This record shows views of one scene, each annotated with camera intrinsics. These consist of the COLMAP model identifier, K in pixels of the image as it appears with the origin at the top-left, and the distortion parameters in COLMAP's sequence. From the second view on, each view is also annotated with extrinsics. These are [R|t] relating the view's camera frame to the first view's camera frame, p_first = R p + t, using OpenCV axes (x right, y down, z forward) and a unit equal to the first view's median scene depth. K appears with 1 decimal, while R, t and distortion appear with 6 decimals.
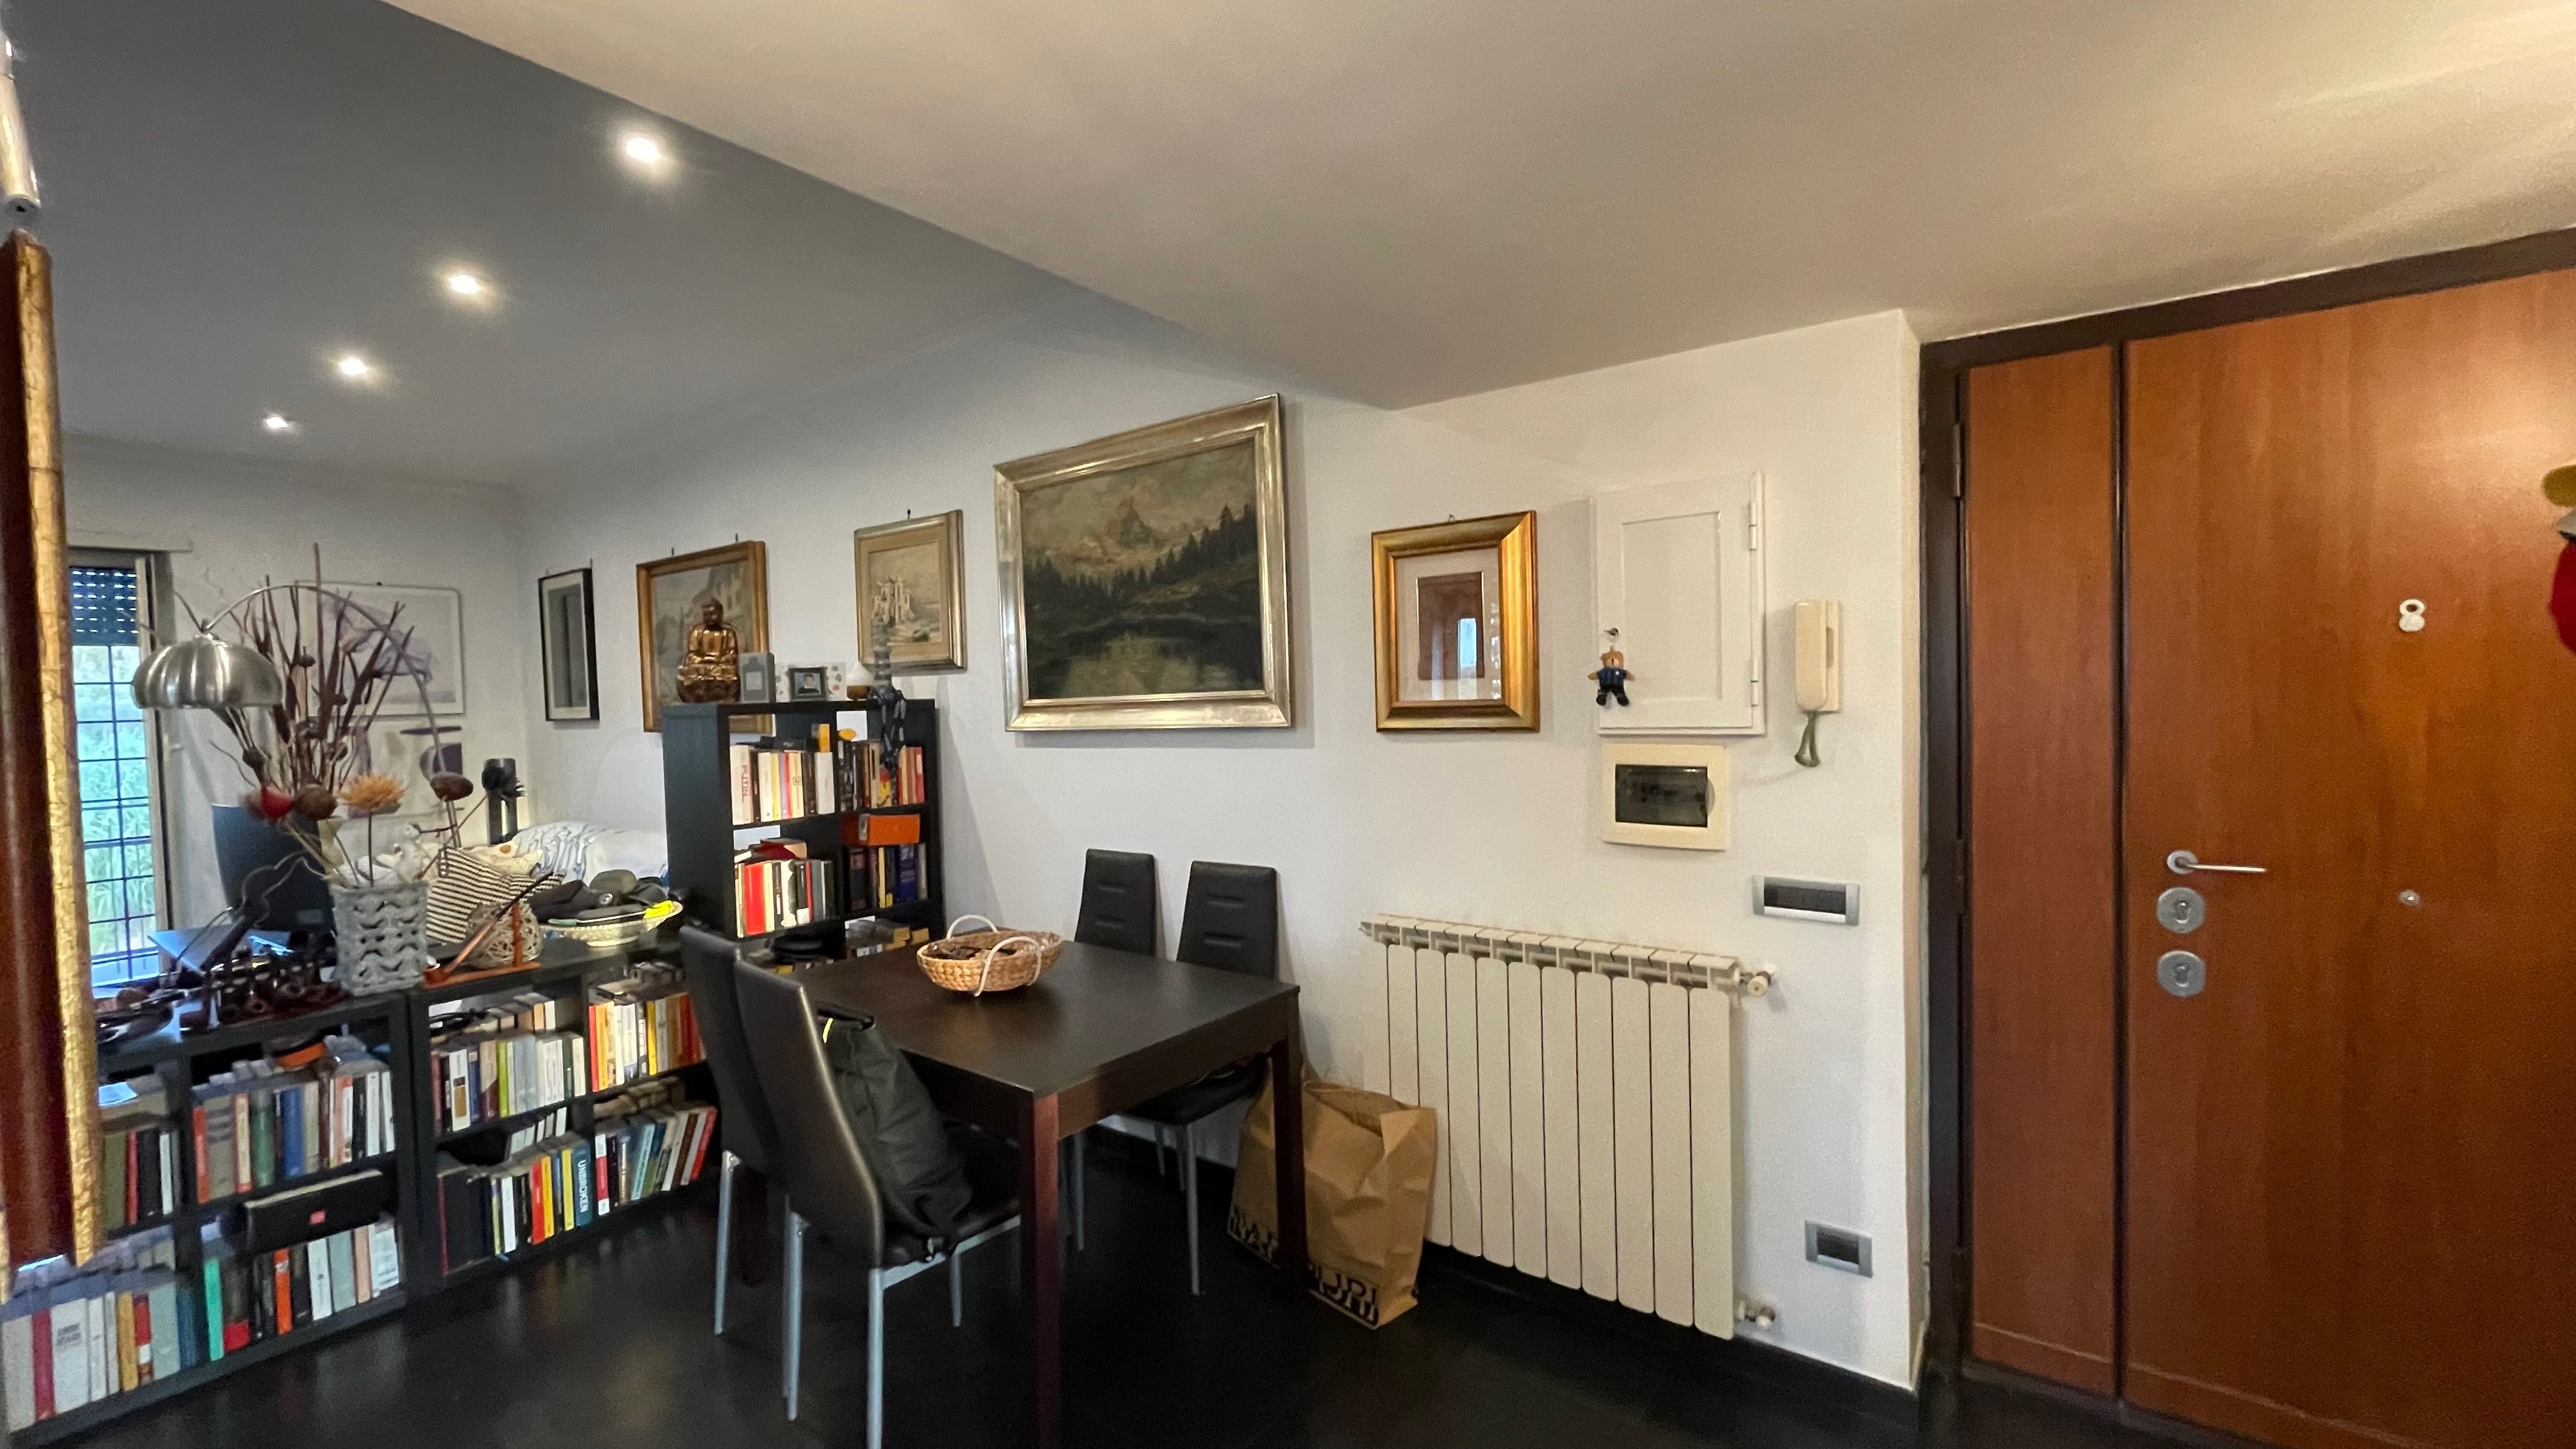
lens RADIAL K [[1042.8, 0, 1291.0], [0, 1042.8, 726.9], [0, 0, 1]] dist [-0.002576, 0.000281]
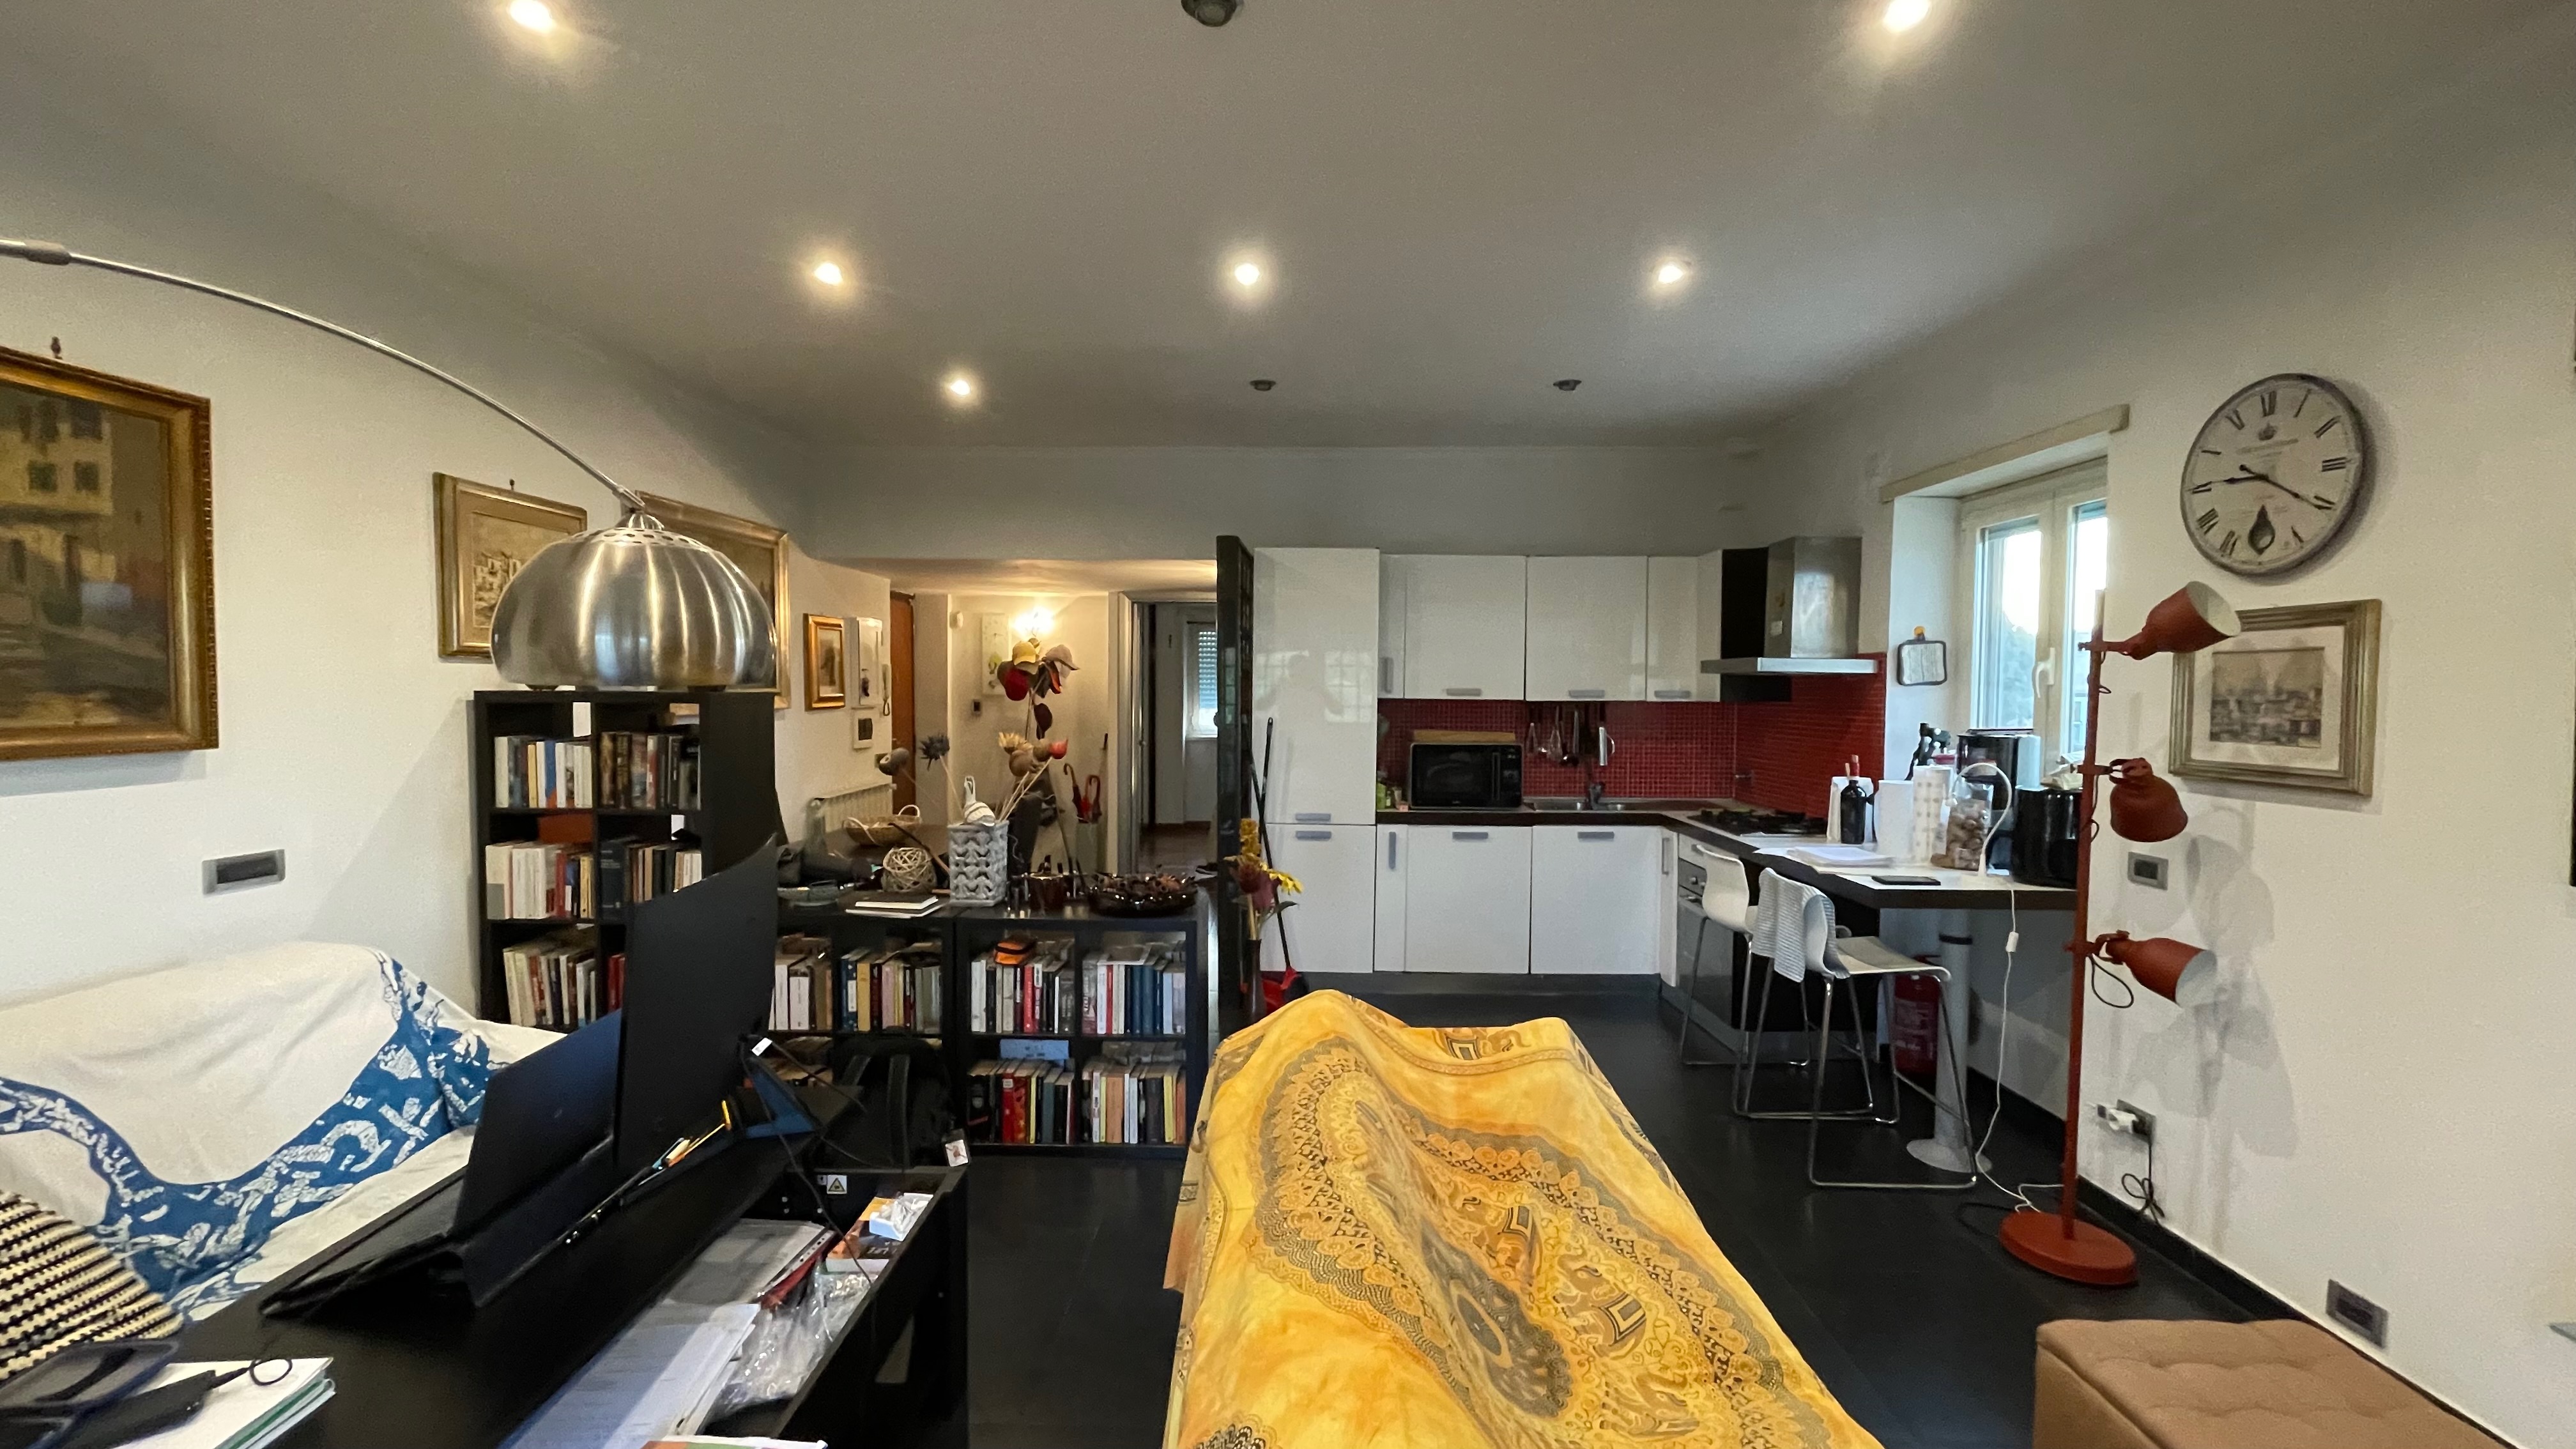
lens RADIAL K [[1042.8, 0, 1294.0], [0, 1042.8, 728.1], [0, 0, 1]] dist [-0.002576, 0.000281]
pose [[-0.586622, -0.013589, 0.809747, -1.743925], [0.035560, 0.998463, 0.042518, -0.009855], [-0.809080, 0.053736, -0.585237, 1.155545]]
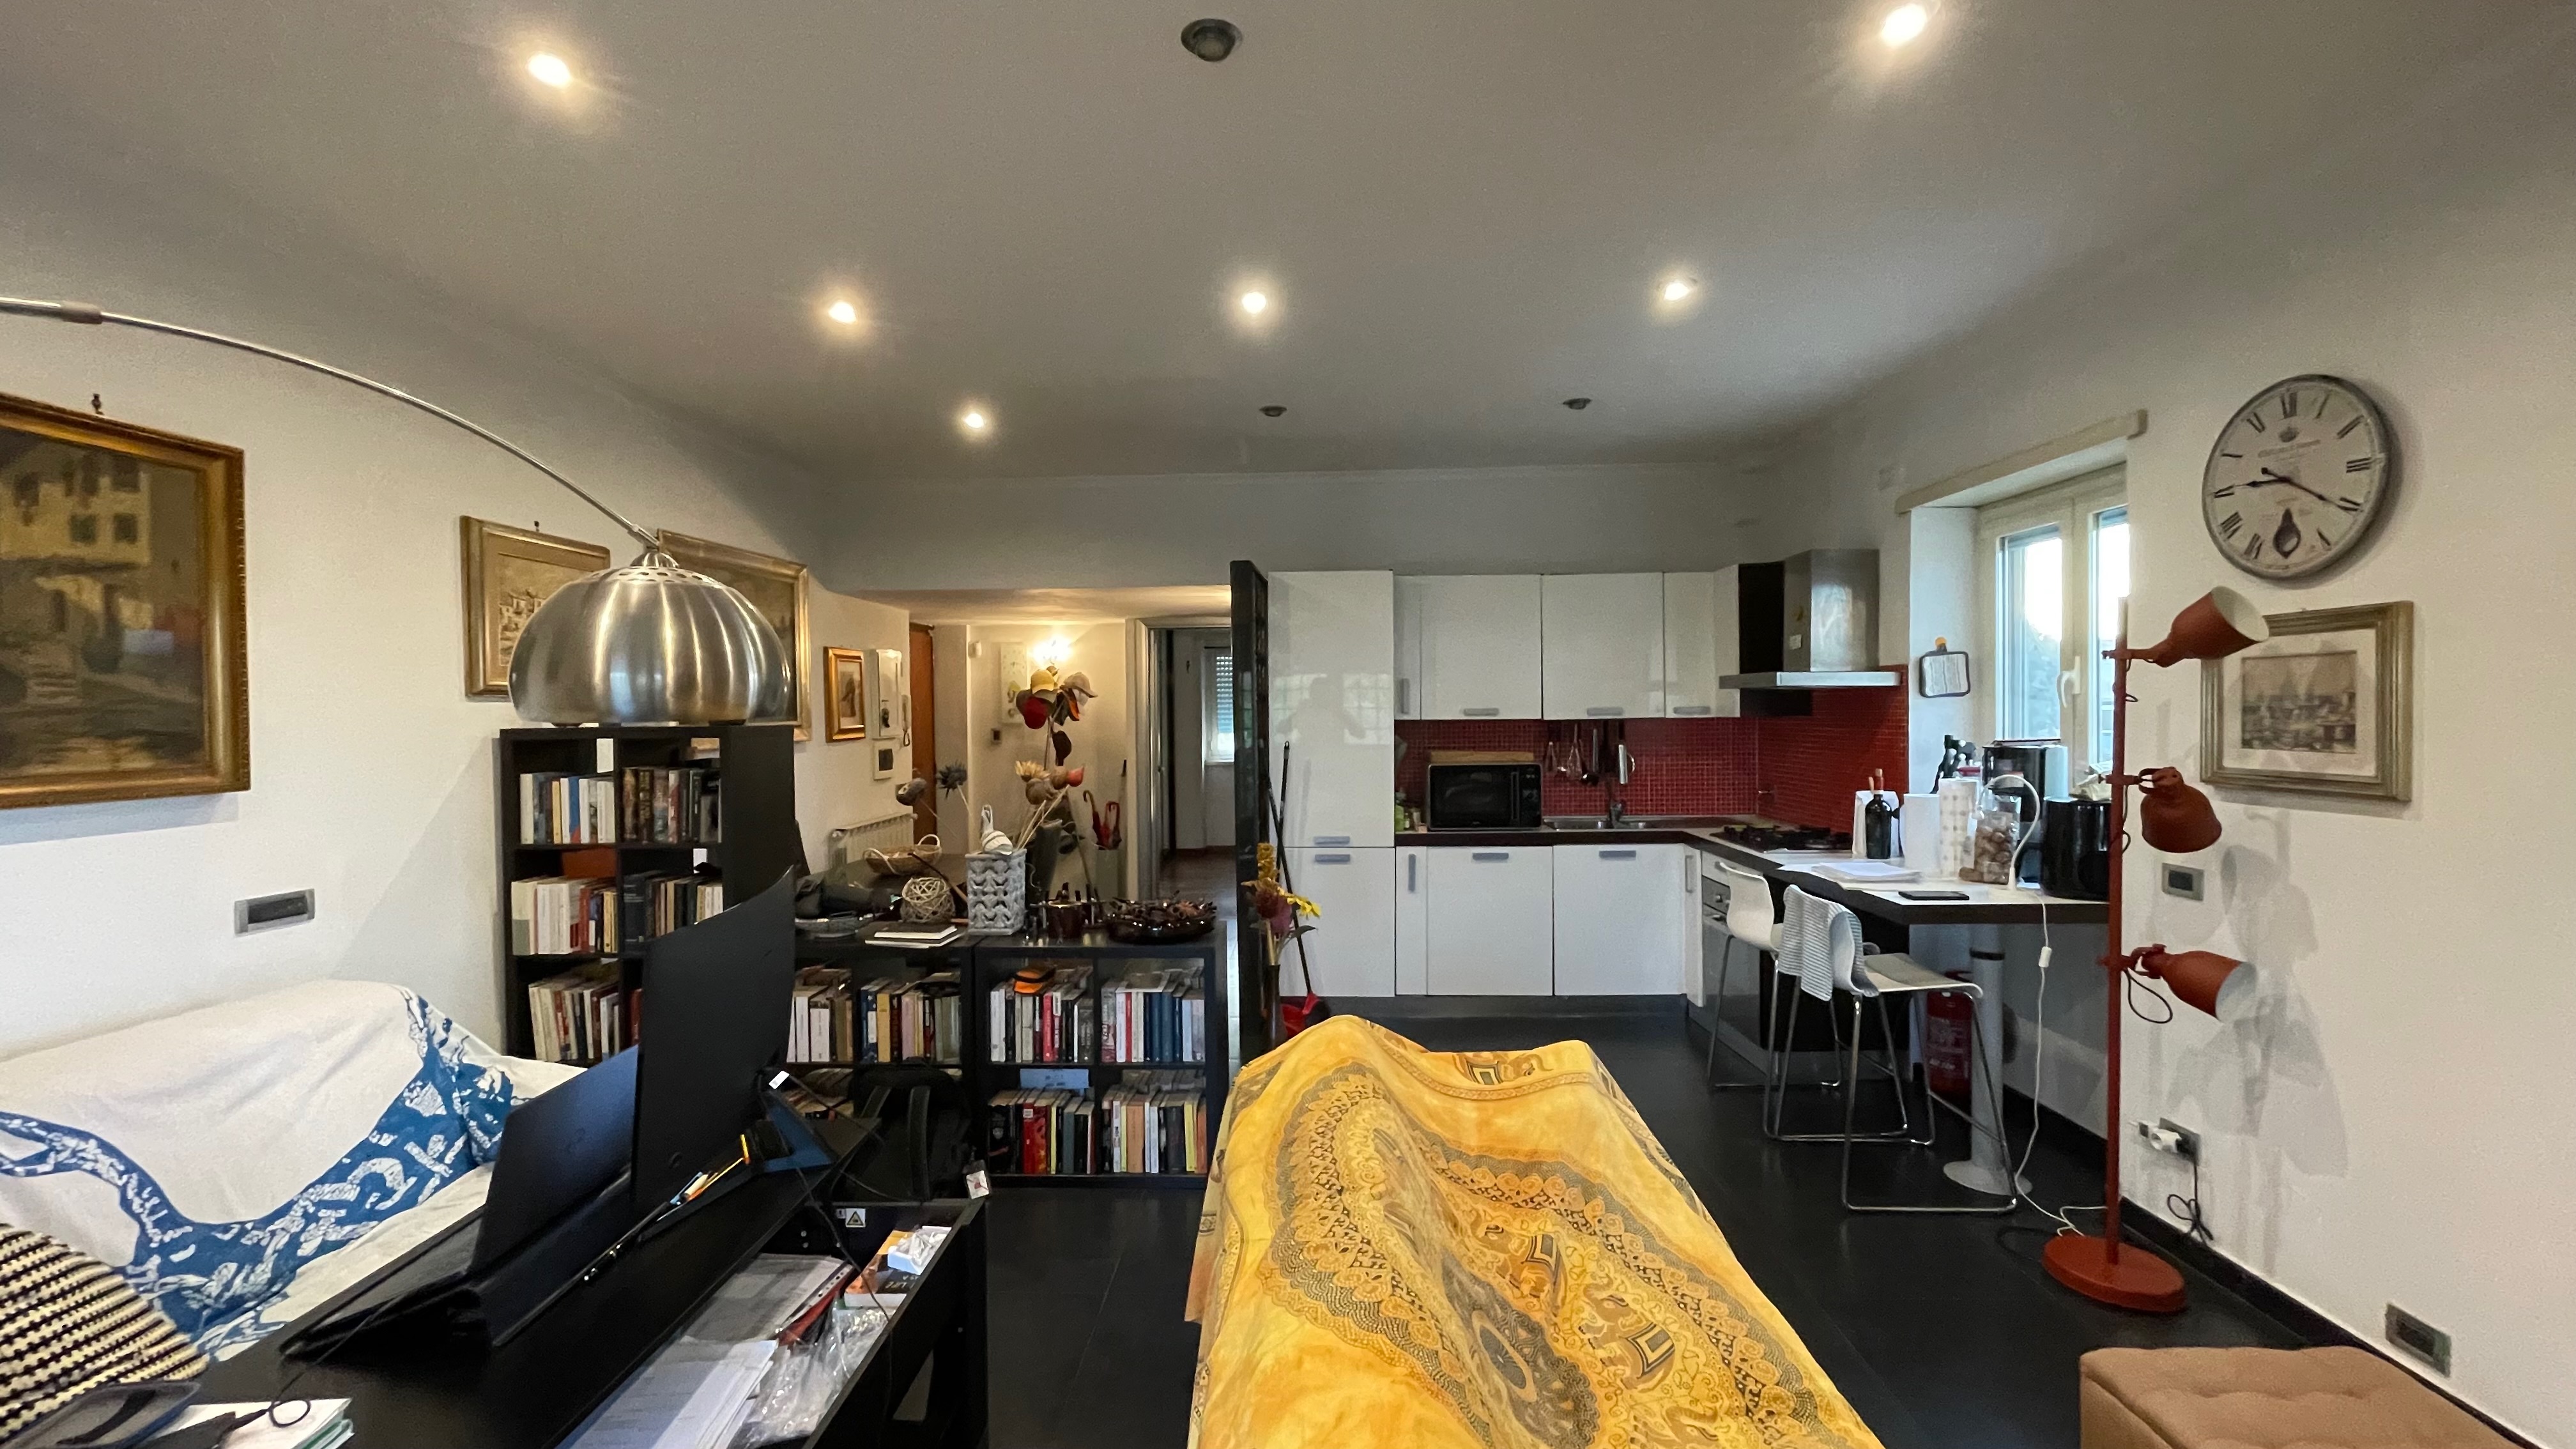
lens RADIAL K [[1042.8, 0, 1293.8], [0, 1042.8, 728.0], [0, 0, 1]] dist [-0.002576, 0.000281]
pose [[-0.570187, 0.014803, 0.821382, -1.746247], [0.054033, 0.998348, 0.019516, -0.010174], [-0.819736, 0.055509, -0.570045, 1.149945]]
